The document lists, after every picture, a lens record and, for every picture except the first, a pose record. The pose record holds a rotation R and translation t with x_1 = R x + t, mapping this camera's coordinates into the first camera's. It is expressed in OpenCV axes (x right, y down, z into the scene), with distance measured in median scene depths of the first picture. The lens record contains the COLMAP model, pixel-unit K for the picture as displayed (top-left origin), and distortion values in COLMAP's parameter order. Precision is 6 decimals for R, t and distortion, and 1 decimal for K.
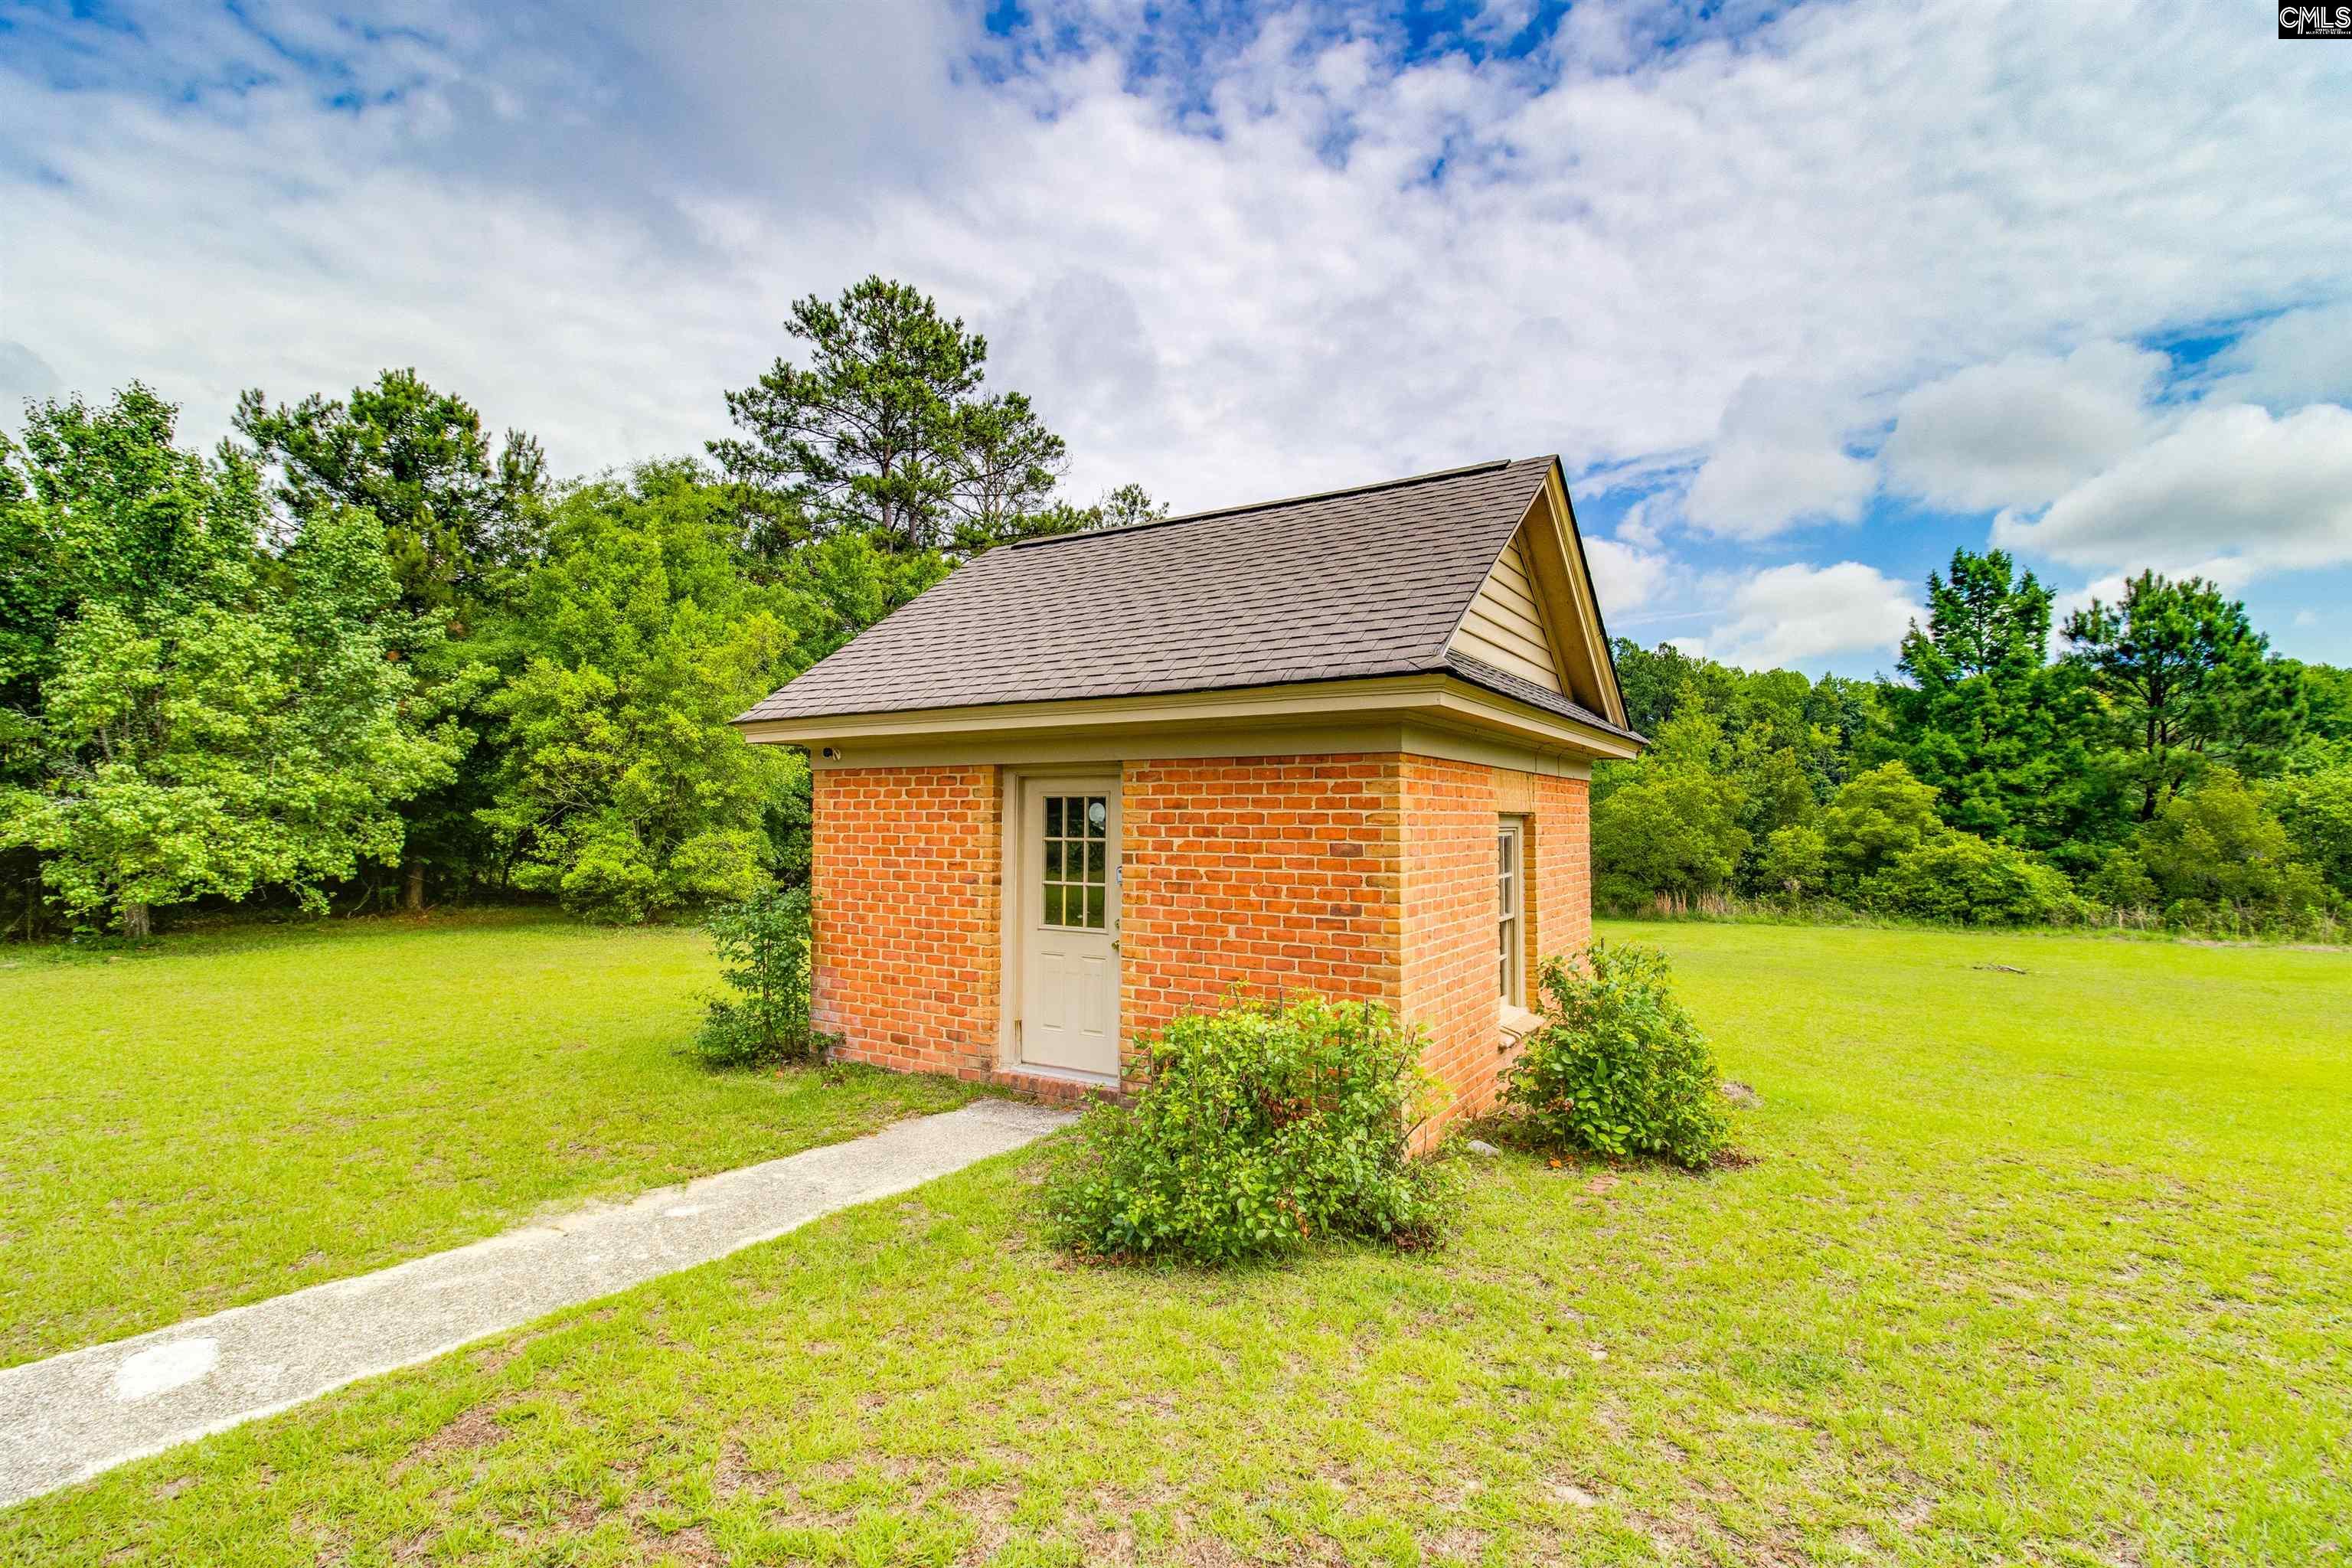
lens RADIAL K [[1090.9, 0, 1184.4], [0, 1090.9, 787.3], [0, 0, 1]] dist [0.000721, 0.000308]
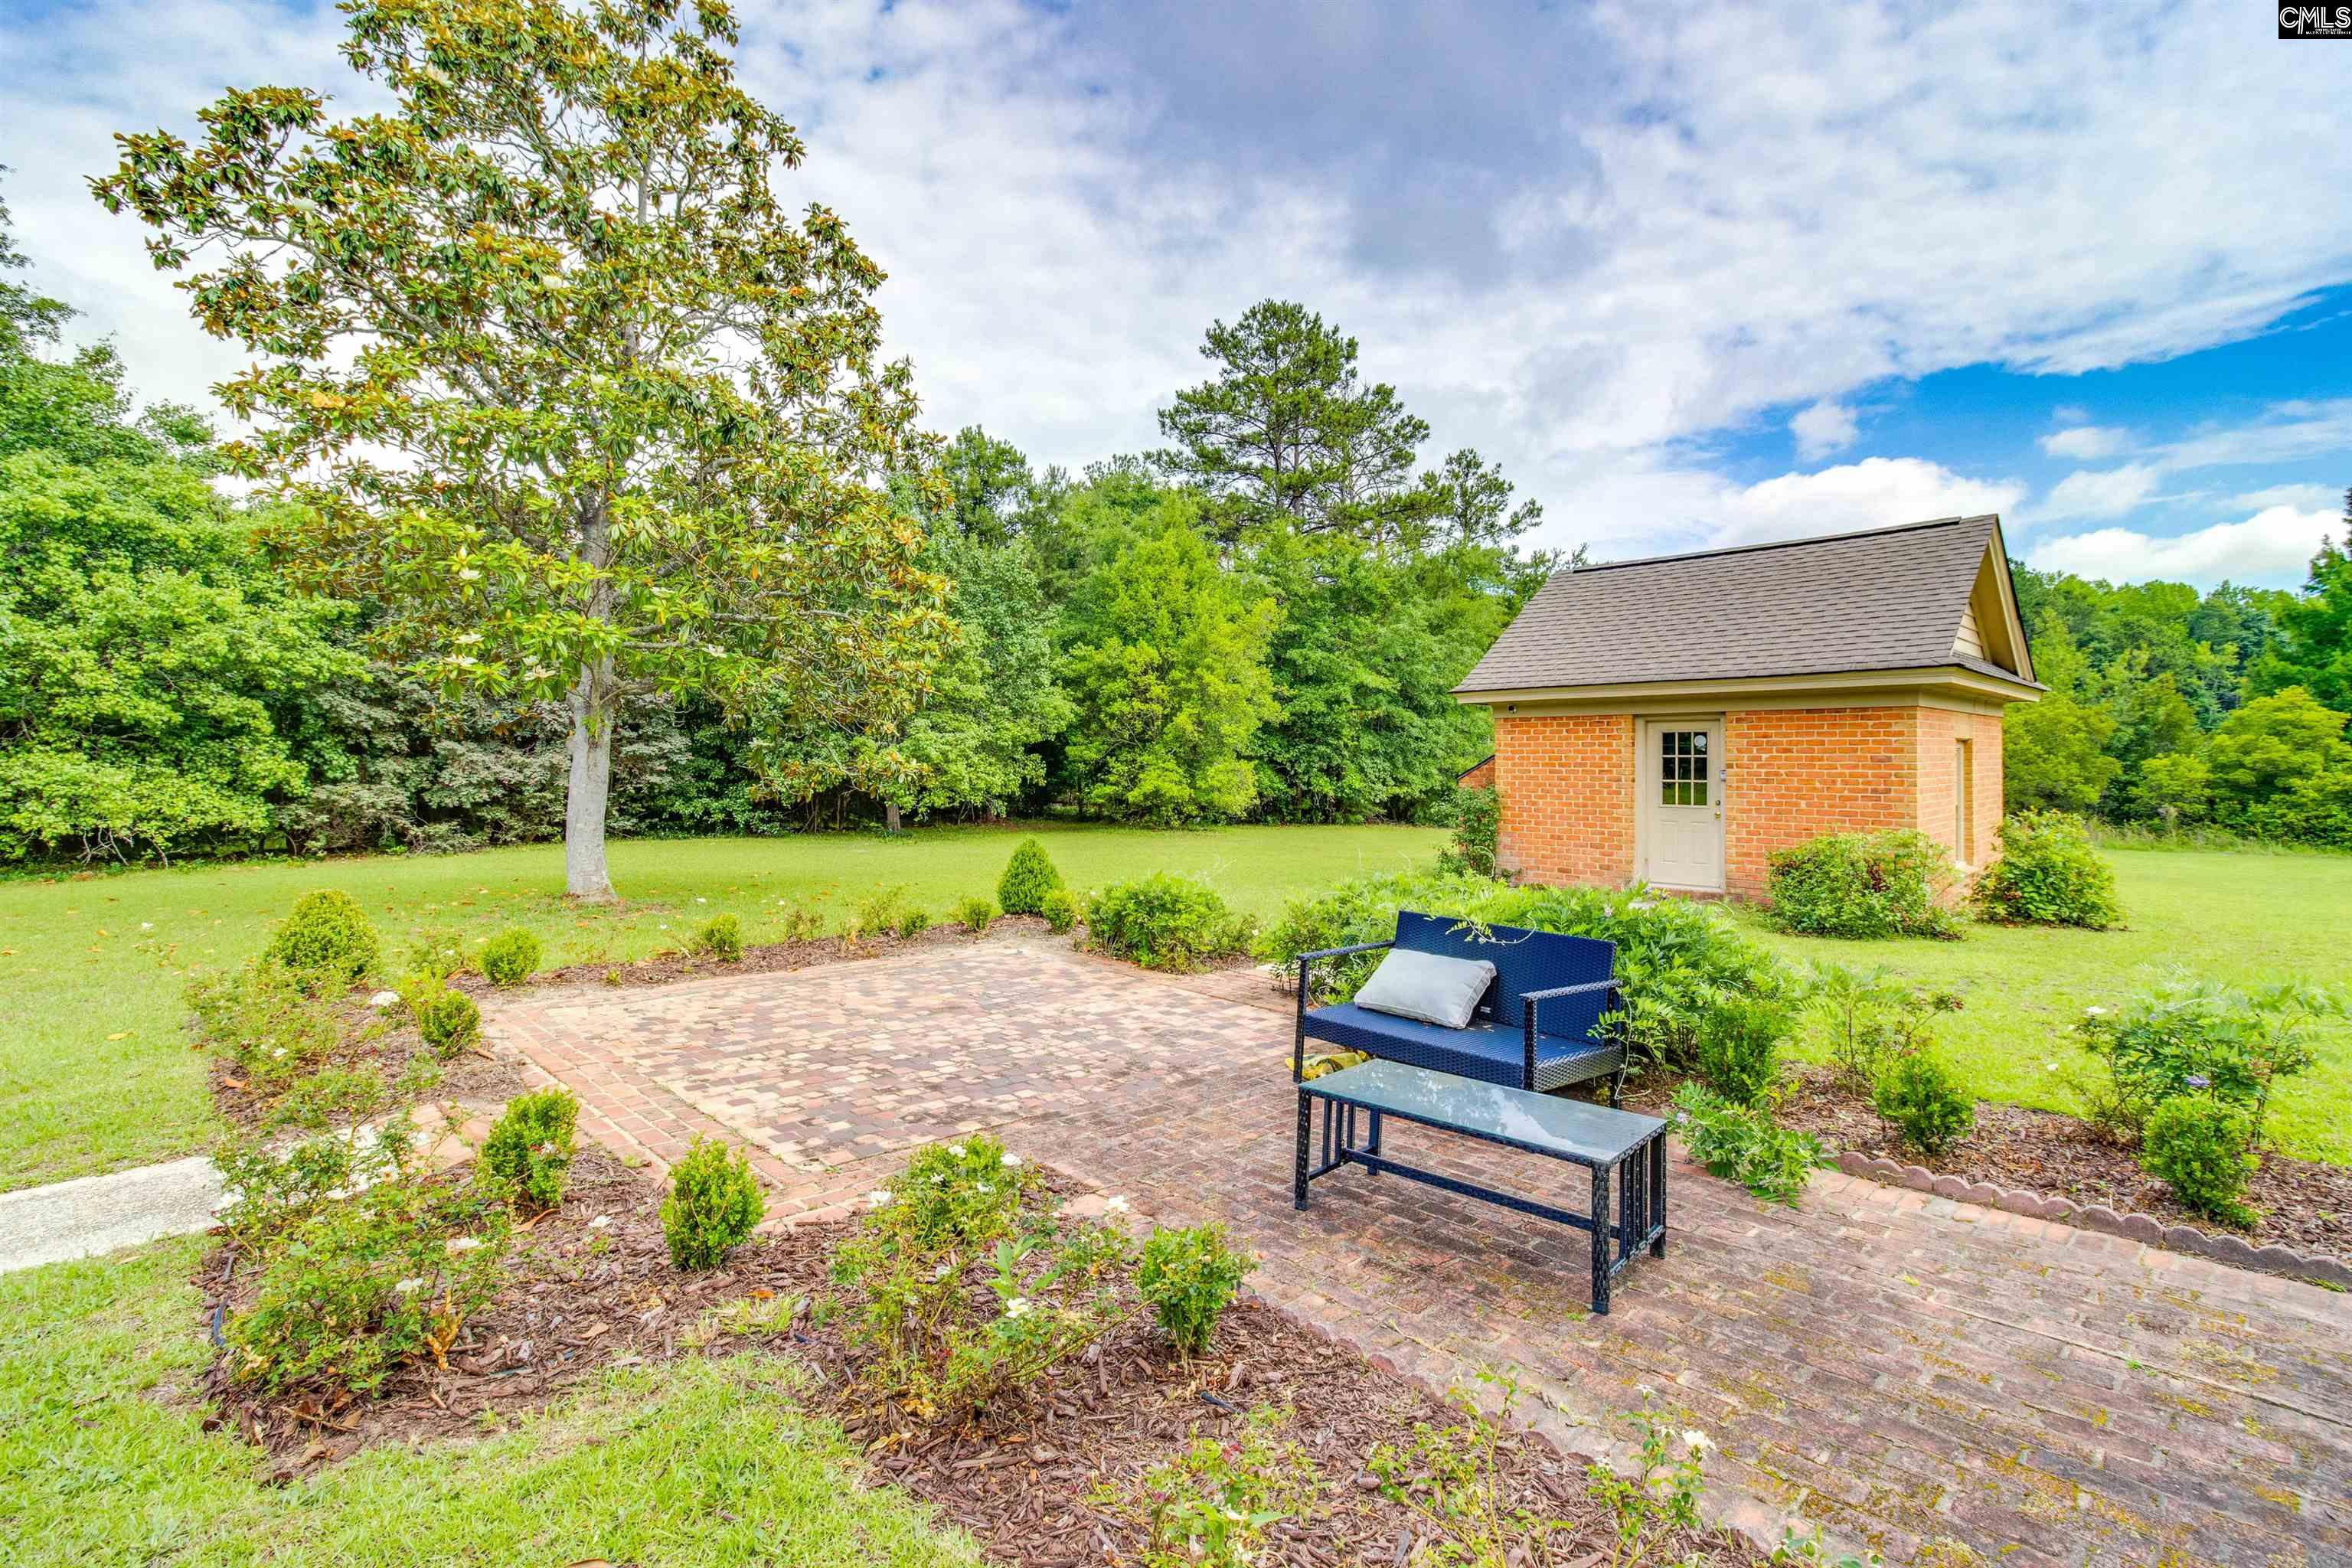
lens RADIAL K [[1090.9, 0, 1165.0], [0, 1090.9, 773.0], [0, 0, 1]] dist [0.000721, 0.000308]
pose [[0.972127, -0.002807, -0.234436, -0.122207], [0.013295, 0.998979, 0.043170, -0.003065], [0.234076, -0.045084, 0.971172, -0.222282]]
